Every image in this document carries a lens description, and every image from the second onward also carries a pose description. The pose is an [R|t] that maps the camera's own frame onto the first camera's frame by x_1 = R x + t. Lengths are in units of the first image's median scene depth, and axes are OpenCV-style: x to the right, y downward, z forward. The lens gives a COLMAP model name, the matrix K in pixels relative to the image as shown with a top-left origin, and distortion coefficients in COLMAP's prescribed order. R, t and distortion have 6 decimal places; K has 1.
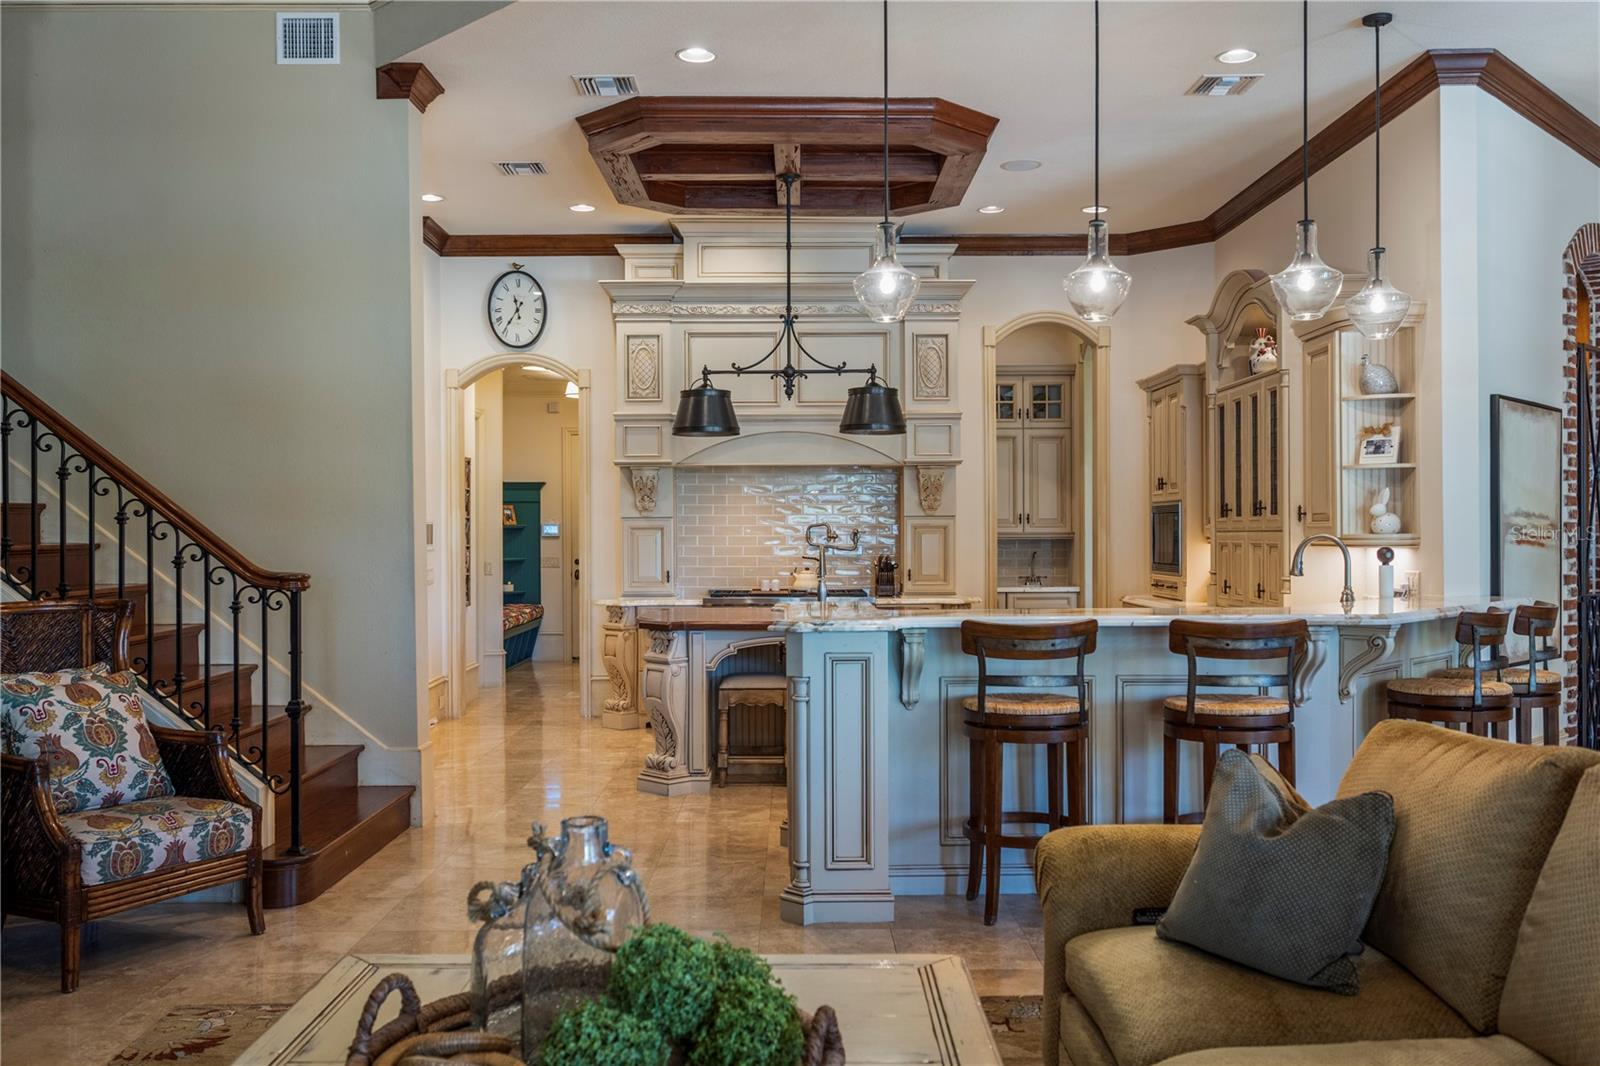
lens RADIAL K [[1391.5, 0, 798.0], [0, 1391.5, 543.6], [0, 0, 1]] dist [-0.005731, 0.001690]
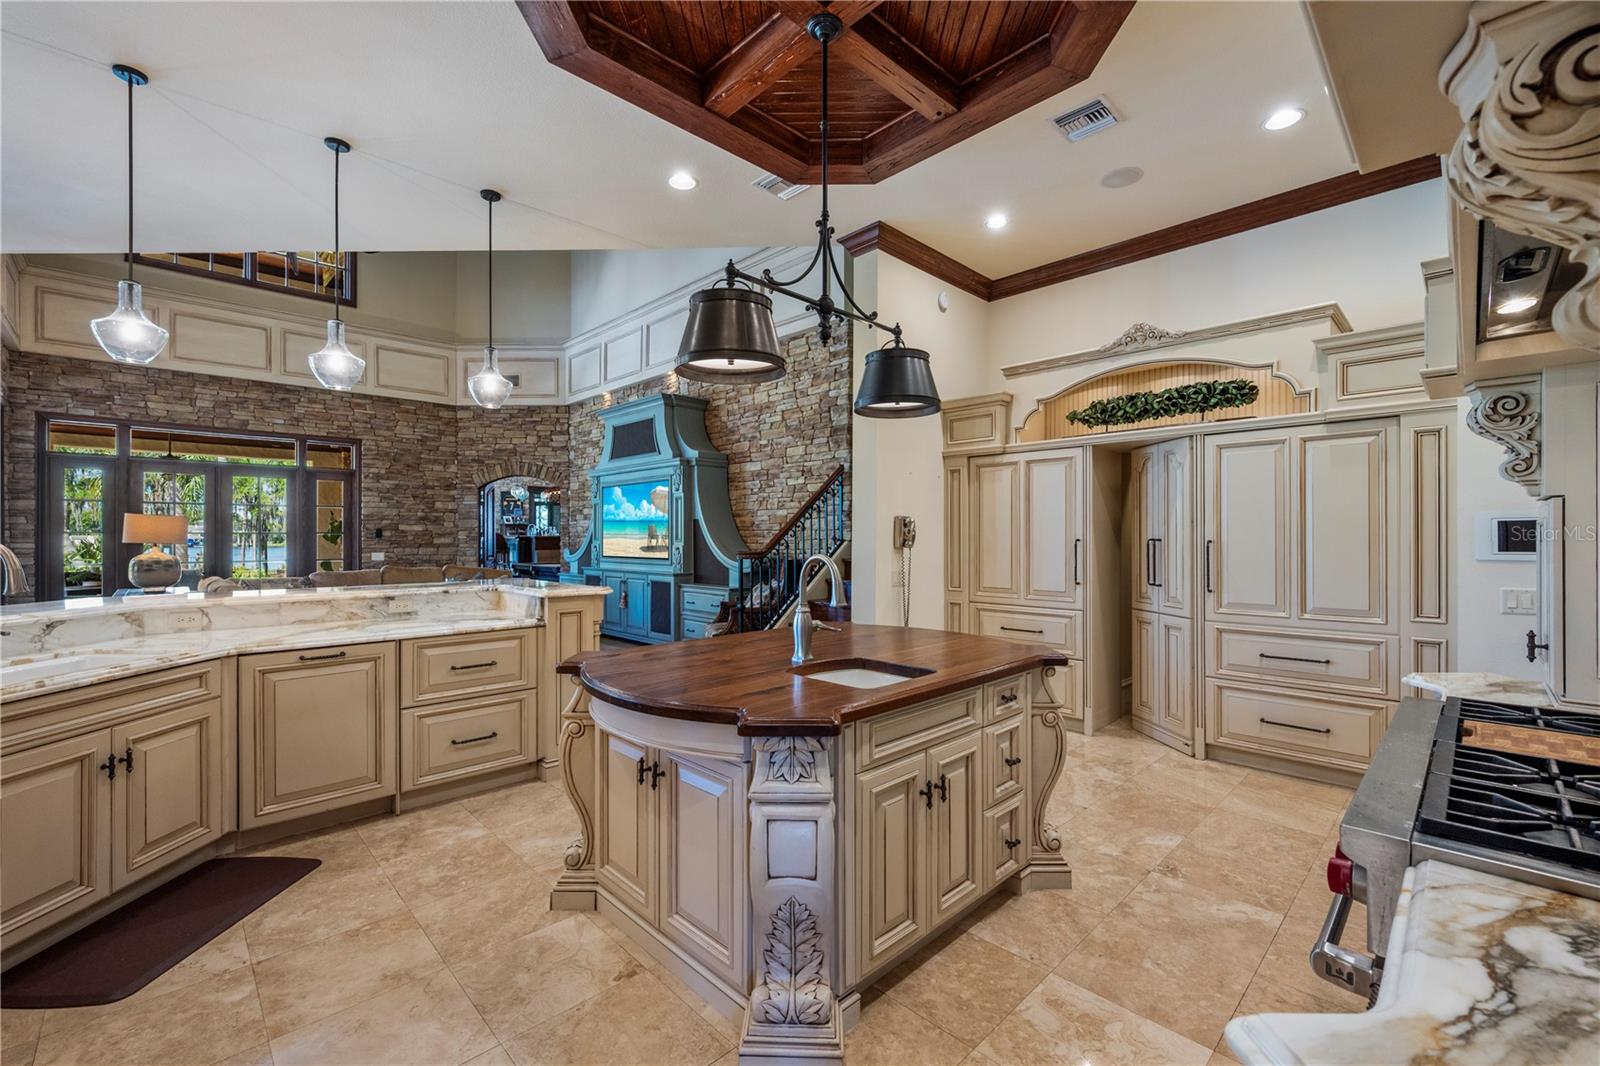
lens RADIAL K [[668.1, 0, 799.1], [0, 668.1, 536.9], [0, 0, 1]] dist [0.000614, -0.000030]
pose [[-0.721988, 0.006349, -0.691877, 0.231913], [-0.002949, 0.999921, 0.012253, -0.011816], [0.691900, 0.010887, -0.721912, 1.215391]]
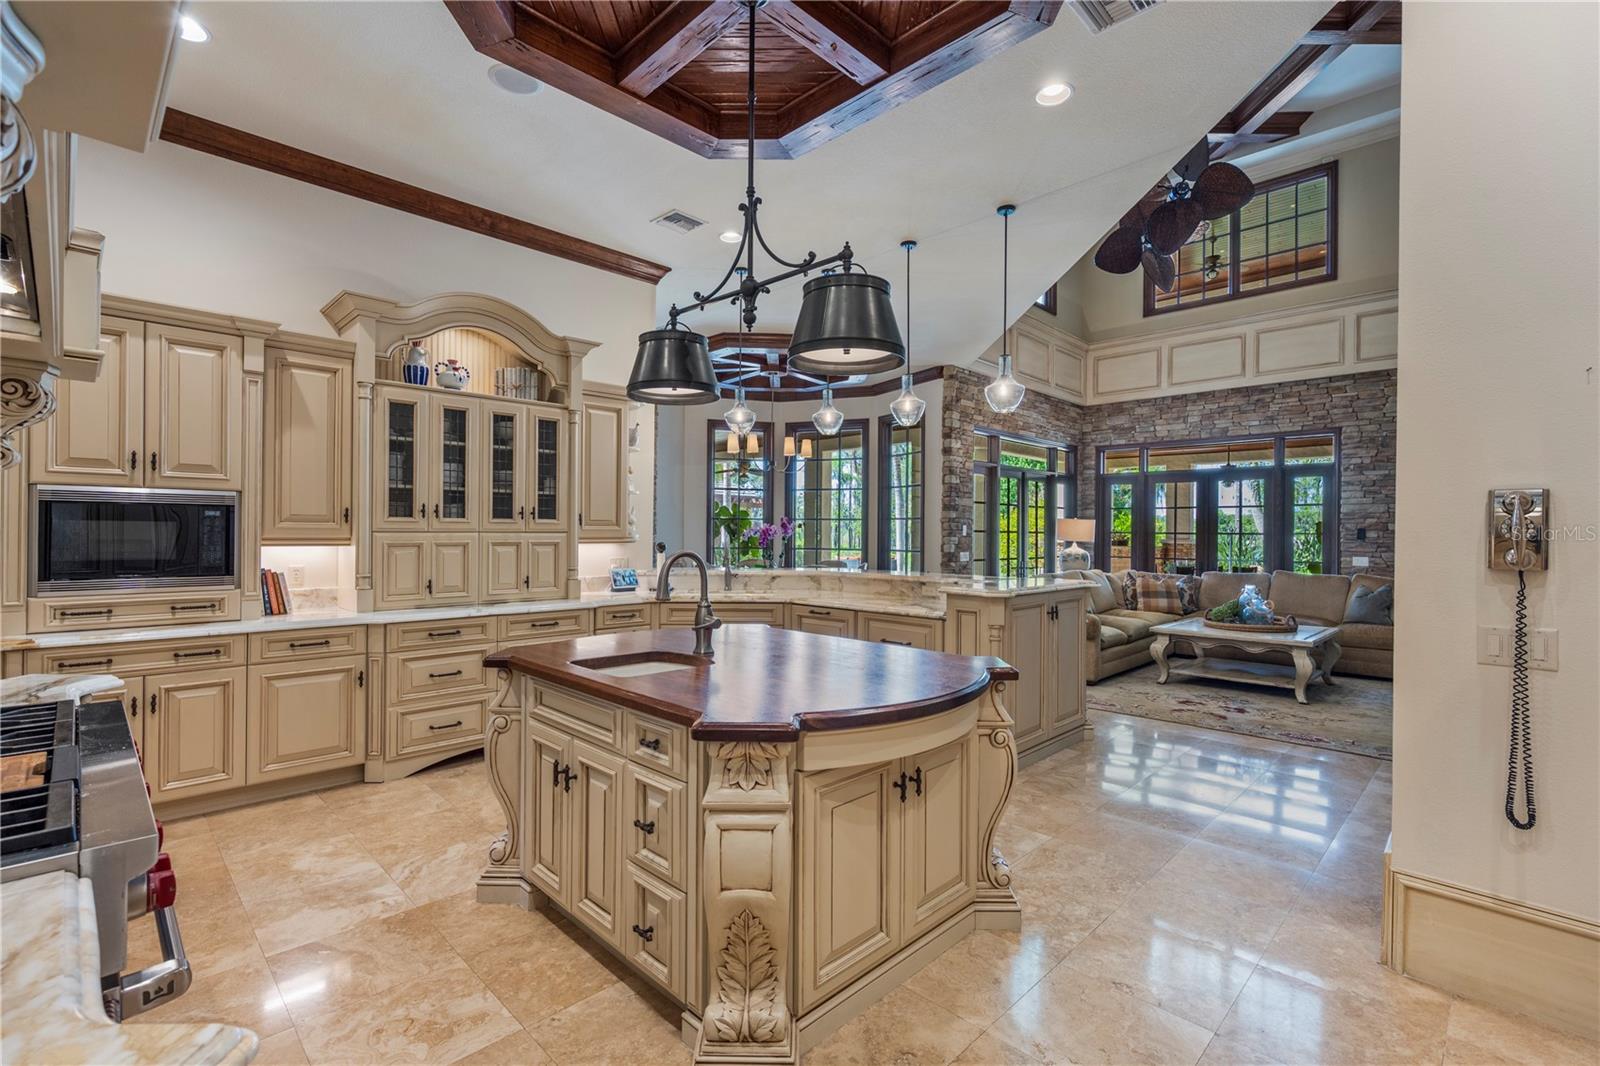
lens RADIAL K [[717.7, 0, 801.2], [0, 717.7, 531.7], [0, 0, 1]] dist [0.001996, 0.000281]
pose [[-0.706152, 0.000535, 0.708060, -0.258339], [0.002546, 0.999995, 0.001784, -0.009483], [-0.708056, 0.003062, -0.706150, 1.203195]]
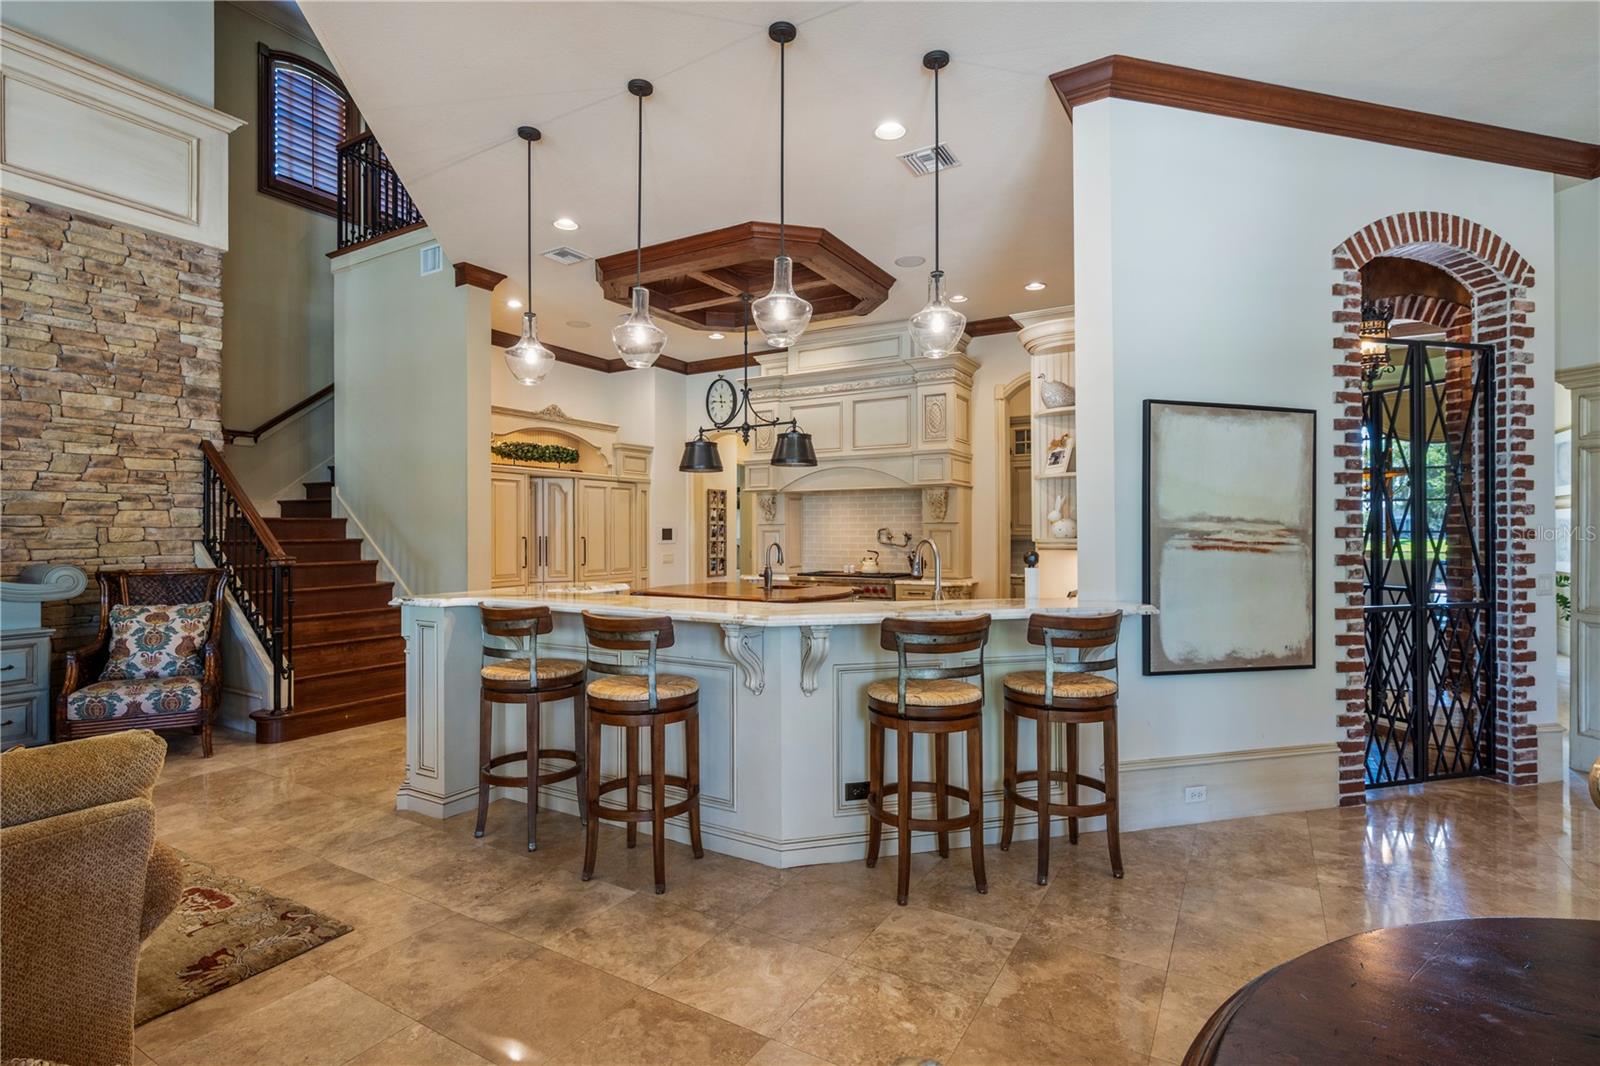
lens RADIAL K [[765.8, 0, 800.0], [0, 765.8, 533.0], [0, 0, 1]] dist [-0.001922, 0.000243]
pose [[0.856379, 0.003413, -0.516337, 0.460618], [-0.007243, 0.999959, -0.005402, -0.005609], [0.516297, 0.008366, 0.856369, 0.322675]]
